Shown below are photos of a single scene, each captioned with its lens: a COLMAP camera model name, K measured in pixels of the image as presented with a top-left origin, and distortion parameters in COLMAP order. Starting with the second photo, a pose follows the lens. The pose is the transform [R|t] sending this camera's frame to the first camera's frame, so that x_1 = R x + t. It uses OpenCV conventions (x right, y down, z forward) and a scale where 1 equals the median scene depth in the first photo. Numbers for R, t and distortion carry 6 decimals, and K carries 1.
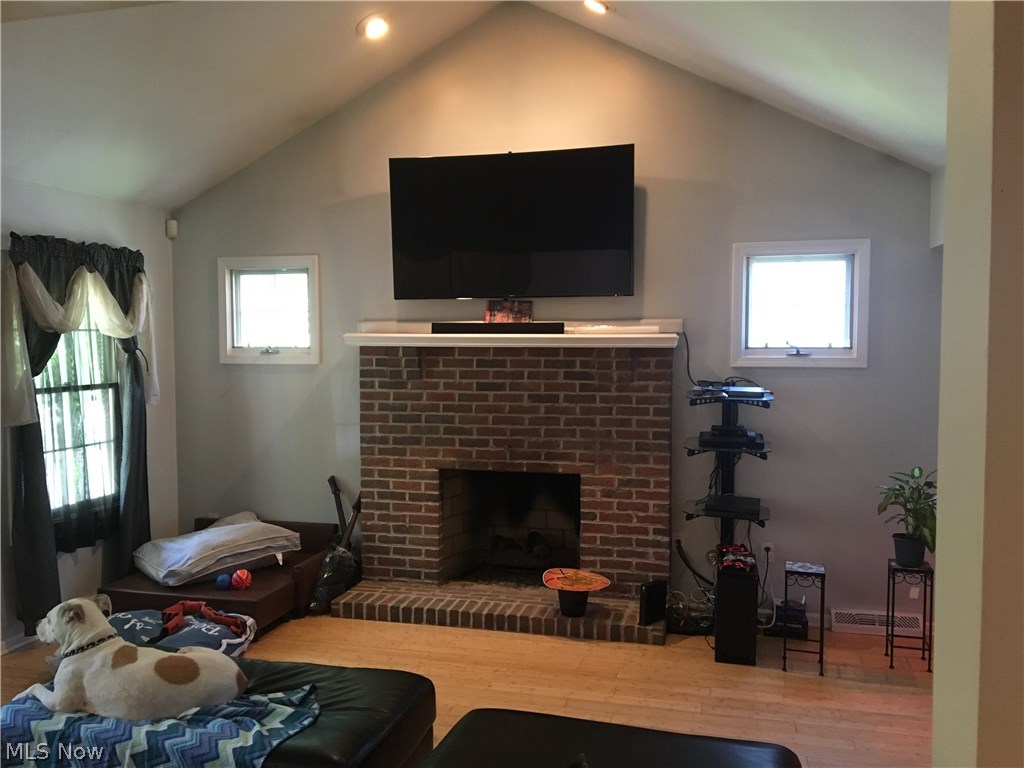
lens RADIAL K [[860.4, 0, 511.7], [0, 860.4, 364.3], [0, 0, 1]] dist [0.009911, -0.000705]
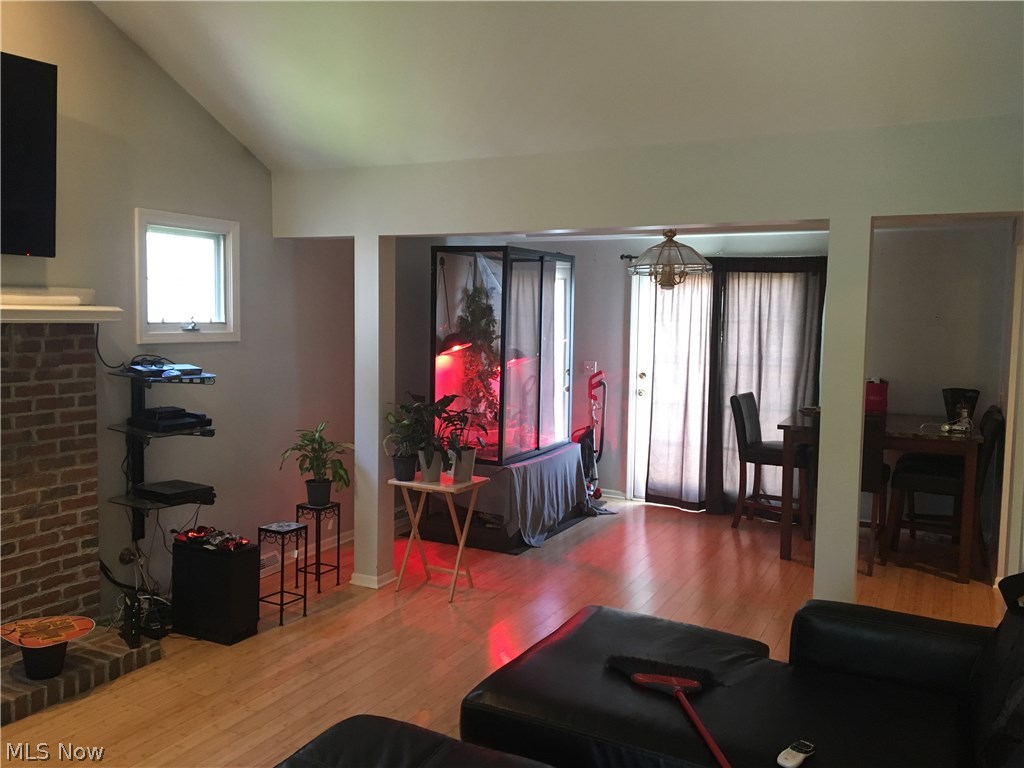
lens RADIAL K [[850.8, 0, 512.0], [0, 850.8, 384.0], [0, 0, 1]] dist [0.000814, -0.004297]
pose [[0.202903, -0.070753, 0.976639, -0.544105], [0.018206, 0.997486, 0.068481, -0.009374], [-0.979030, 0.003886, 0.203681, 0.430500]]
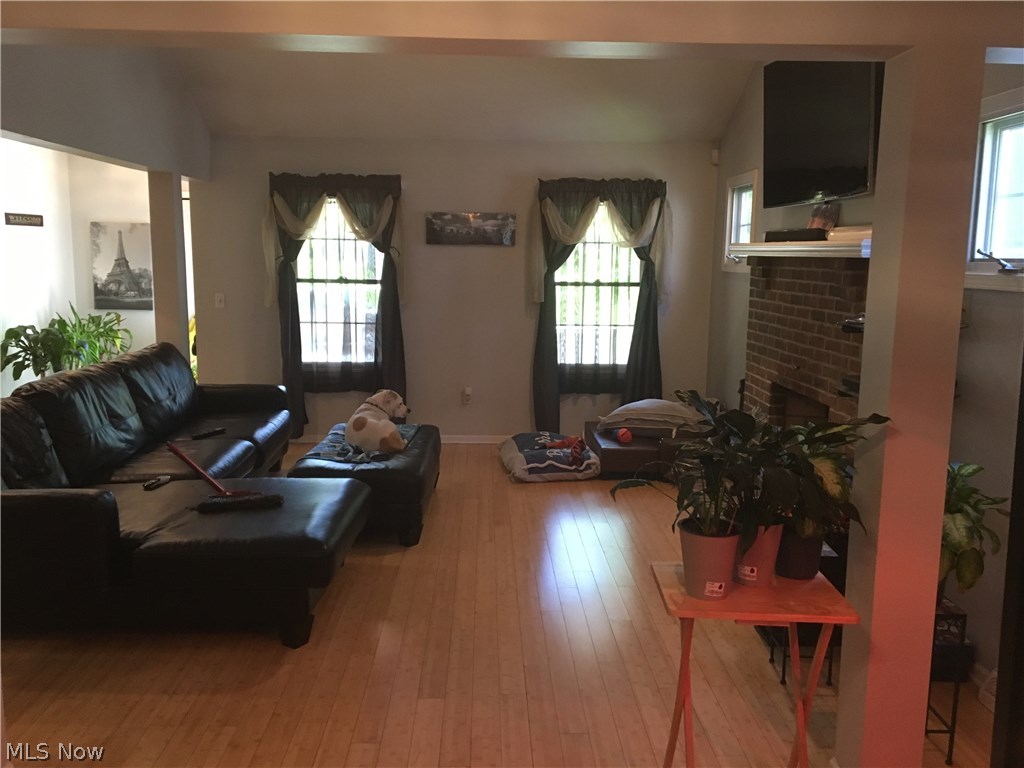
lens RADIAL K [[850.8, 0, 512.0], [0, 850.8, 384.0], [0, 0, 1]] dist [0.000814, -0.004297]
pose [[0.292447, 0.146112, -0.945053, 0.736694], [-0.037984, 0.989253, 0.141192, -0.002398], [0.955527, -0.005394, 0.294854, 0.416841]]
